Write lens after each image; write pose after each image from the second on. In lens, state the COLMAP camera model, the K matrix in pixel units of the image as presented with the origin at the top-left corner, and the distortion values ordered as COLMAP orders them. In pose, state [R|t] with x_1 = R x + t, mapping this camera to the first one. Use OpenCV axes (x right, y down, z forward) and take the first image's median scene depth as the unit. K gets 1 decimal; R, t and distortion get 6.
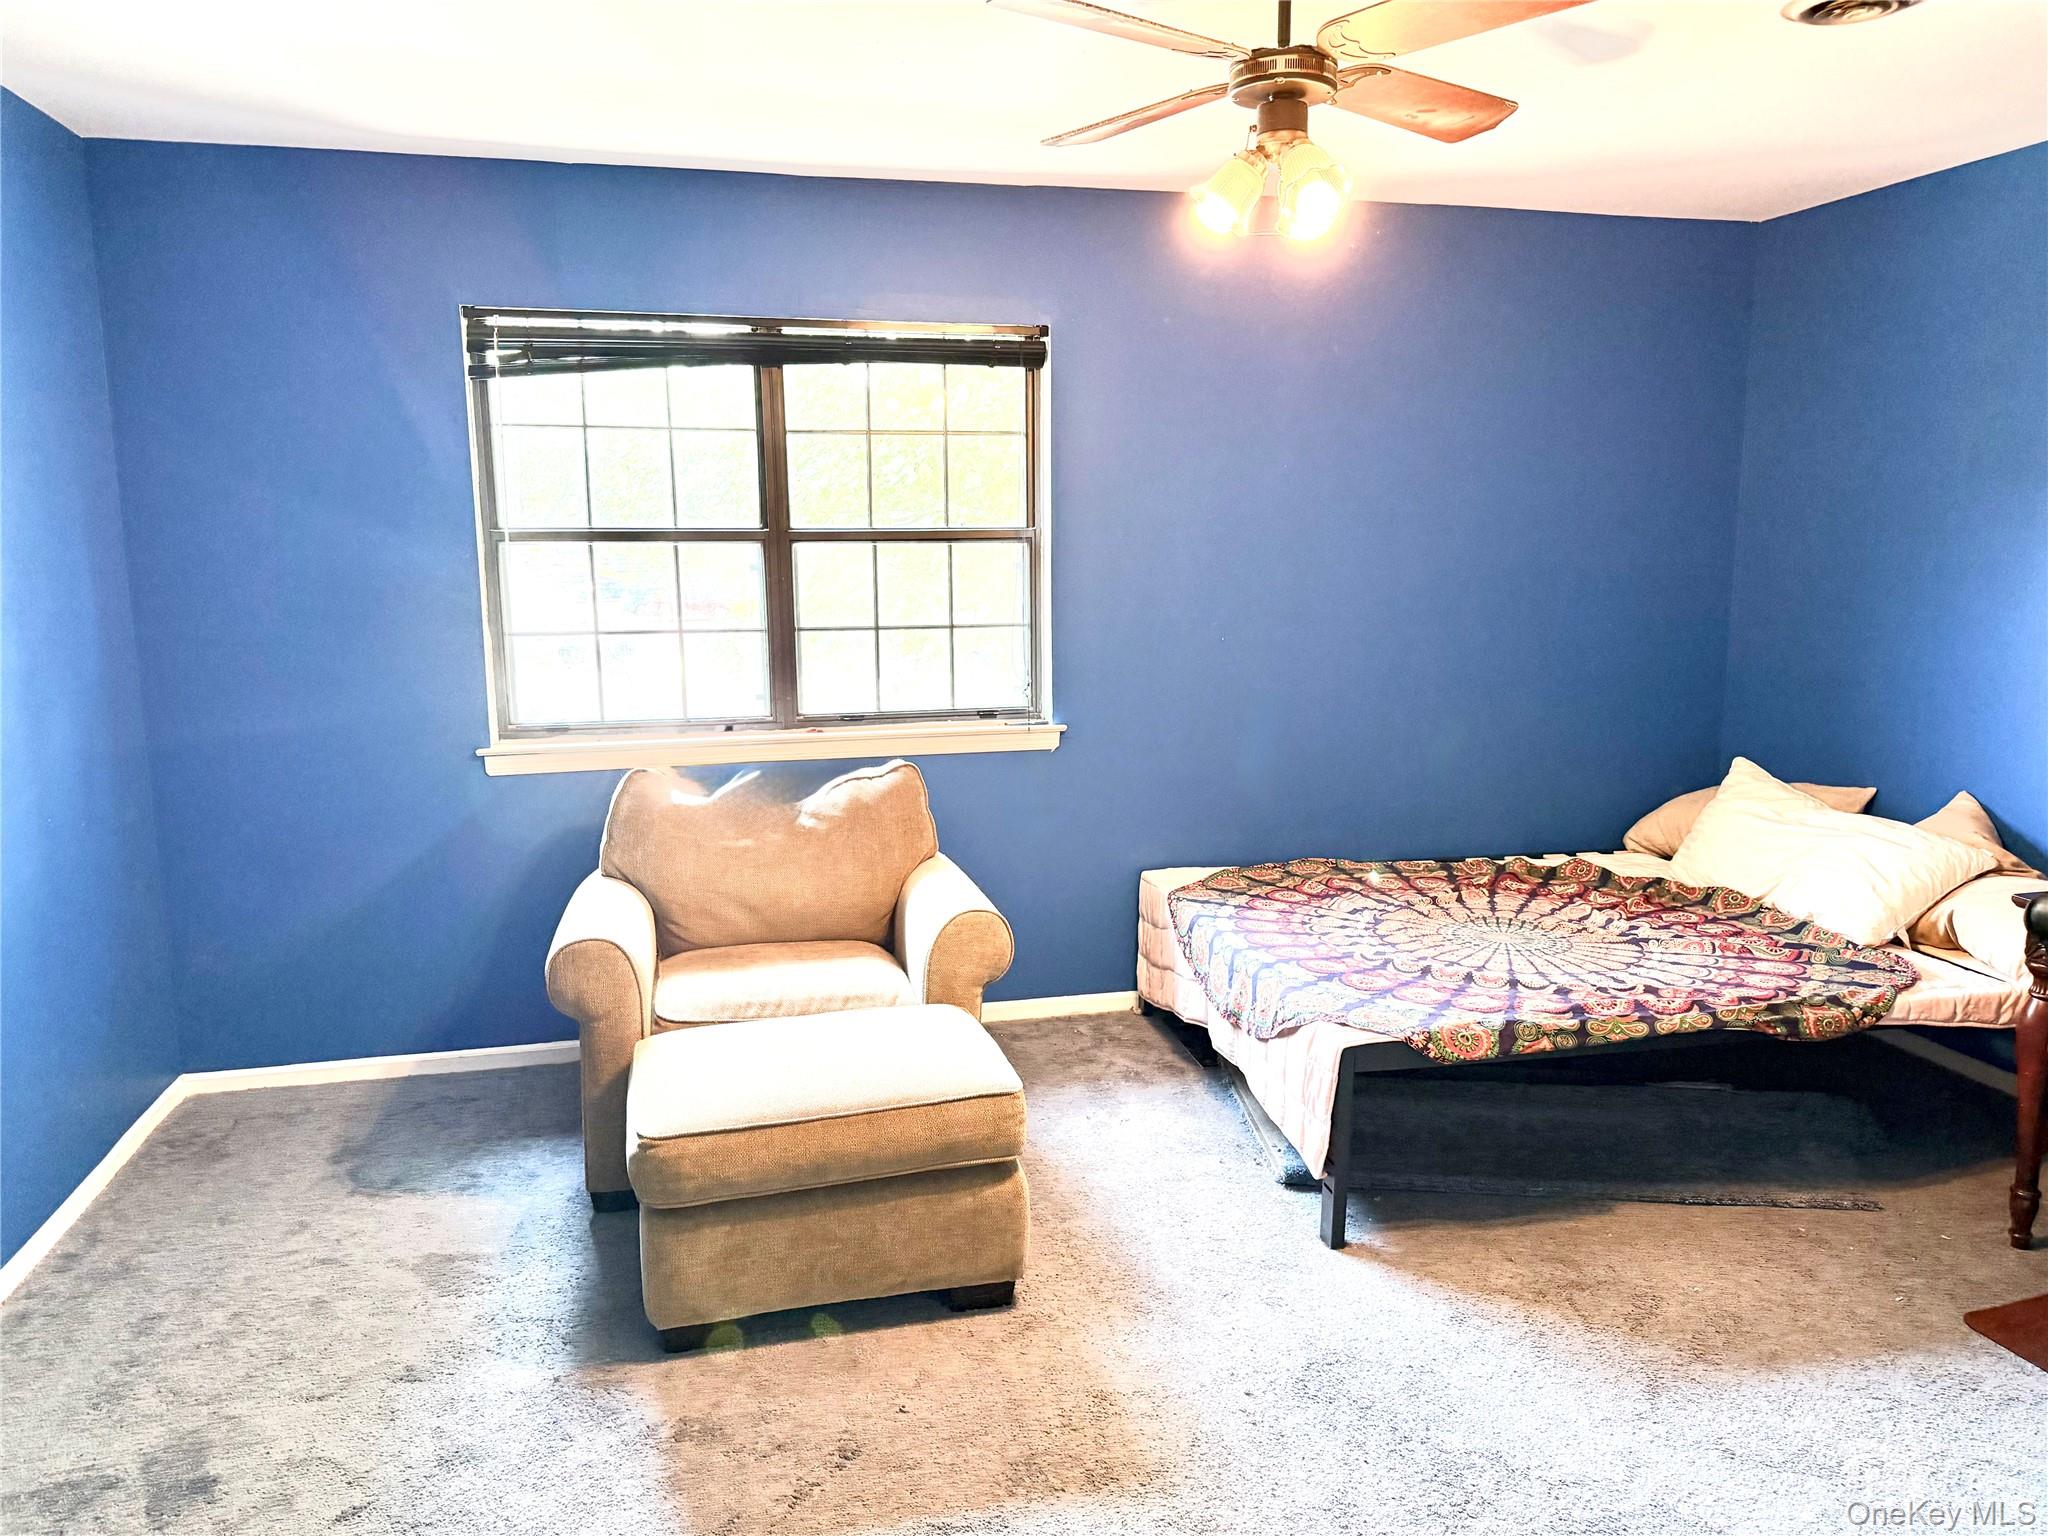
lens RADIAL K [[1435.9, 0, 1017.8], [0, 1435.9, 758.1], [0, 0, 1]] dist [0.091530, -0.098585]
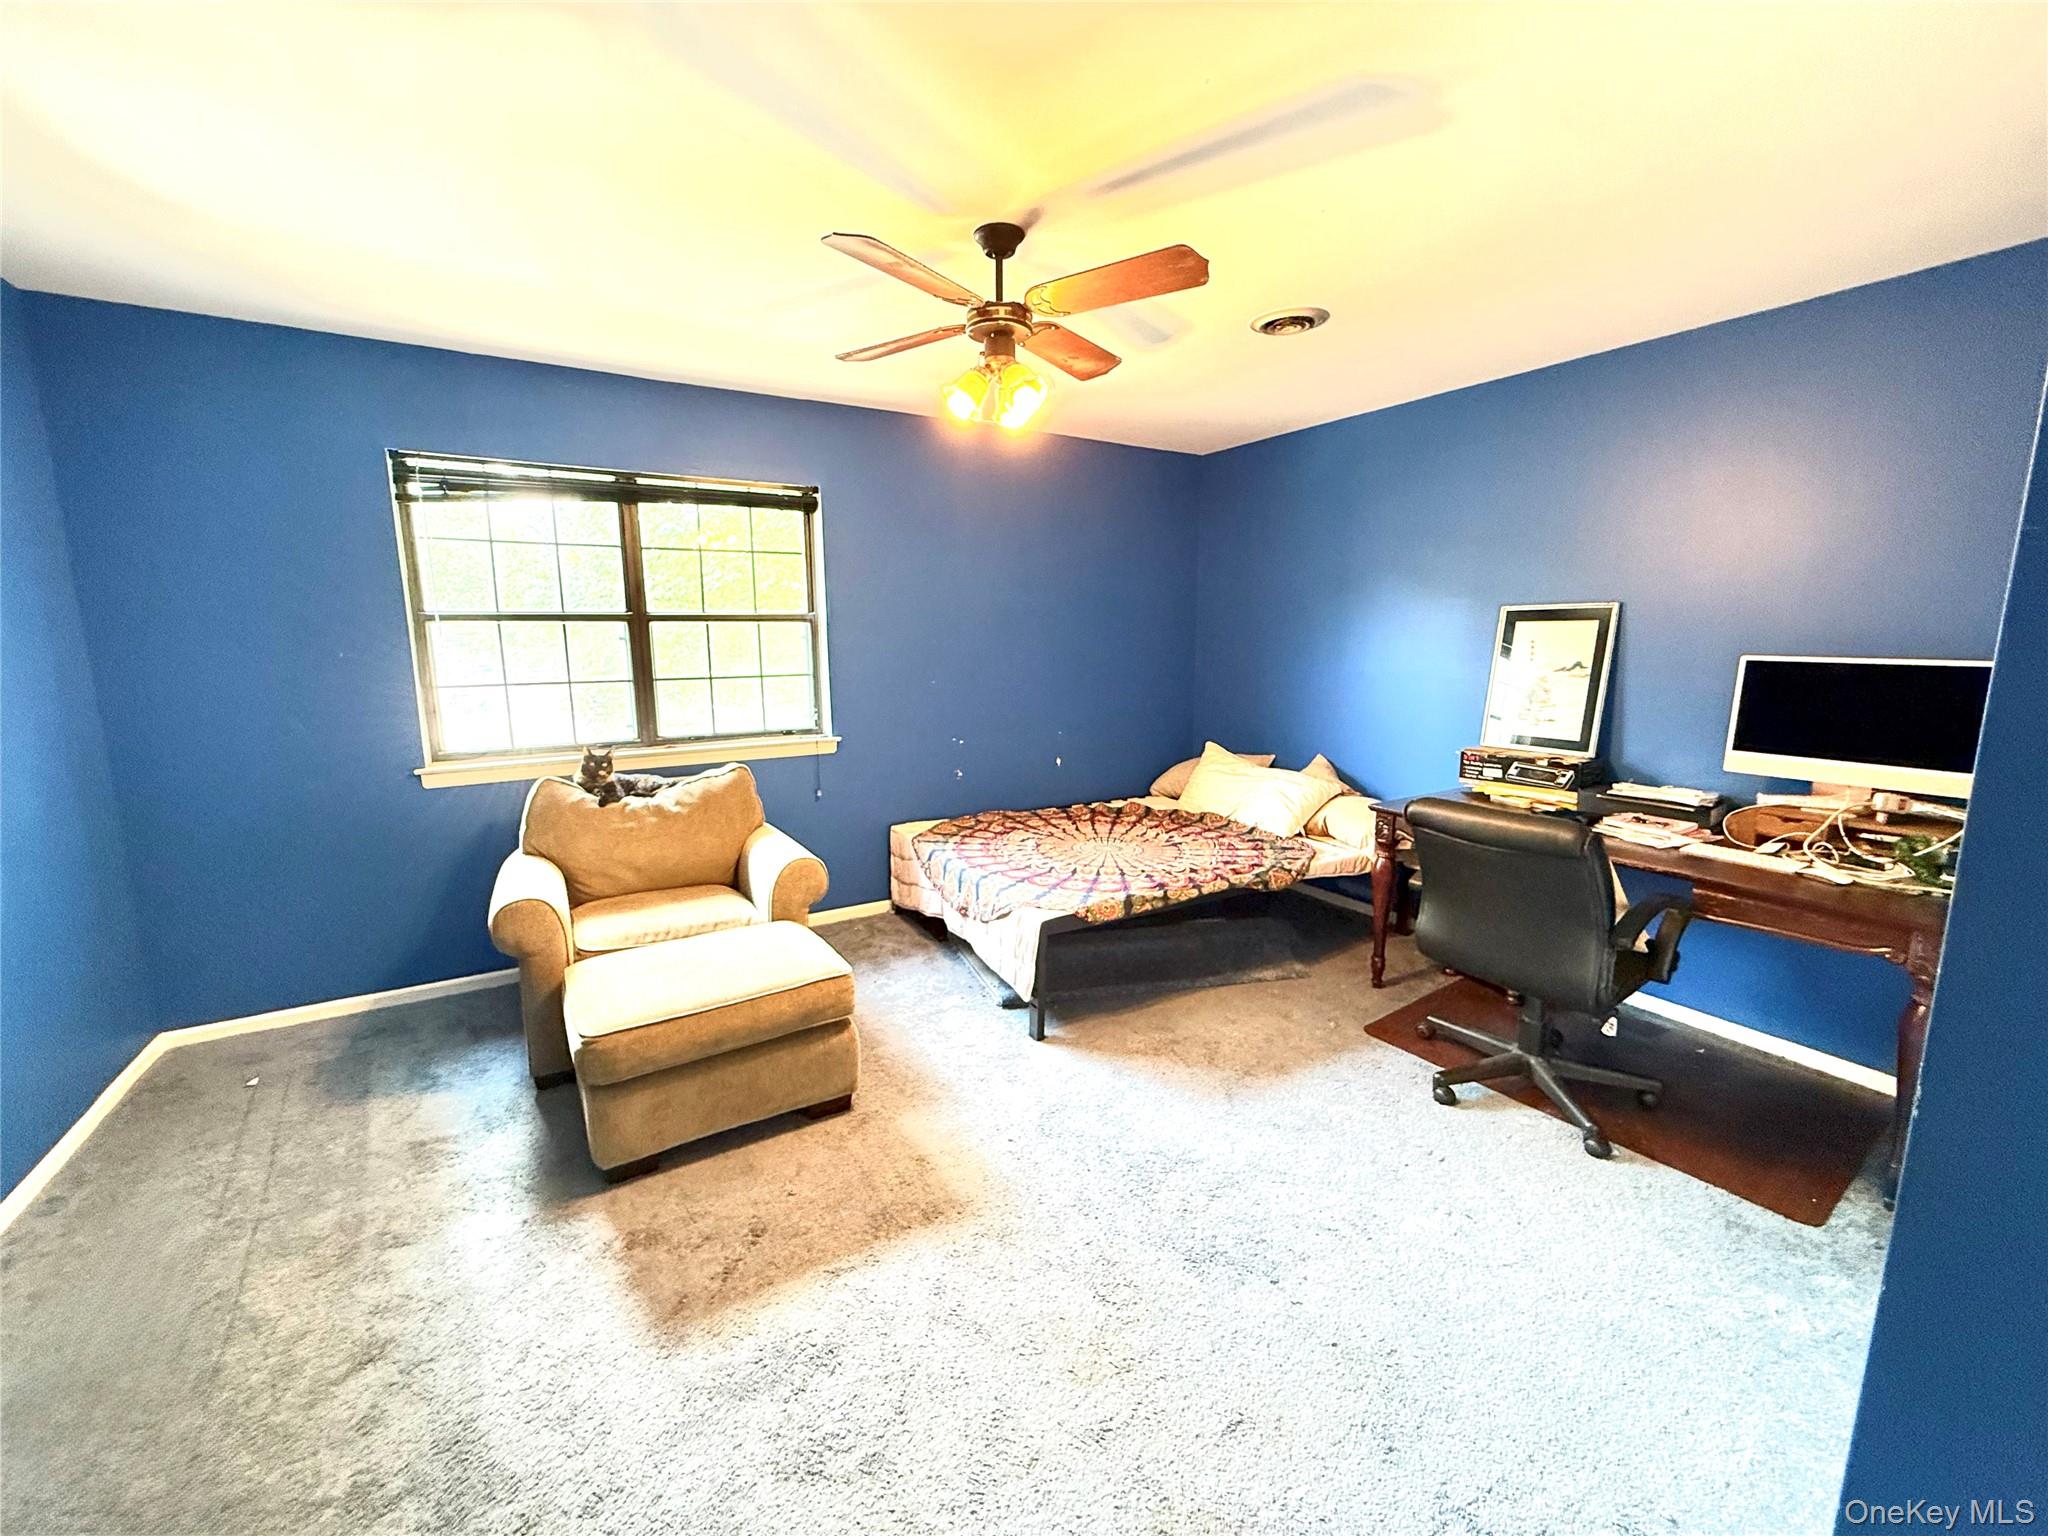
lens RADIAL K [[827.2, 0, 1017.3], [0, 827.2, 761.5], [0, 0, 1]] dist [0.011356, 0.000216]
pose [[0.955895, -0.045937, 0.290094, -0.062850], [0.045766, 0.998925, 0.007377, 0.007556], [-0.290121, 0.006224, 0.956970, 0.088791]]
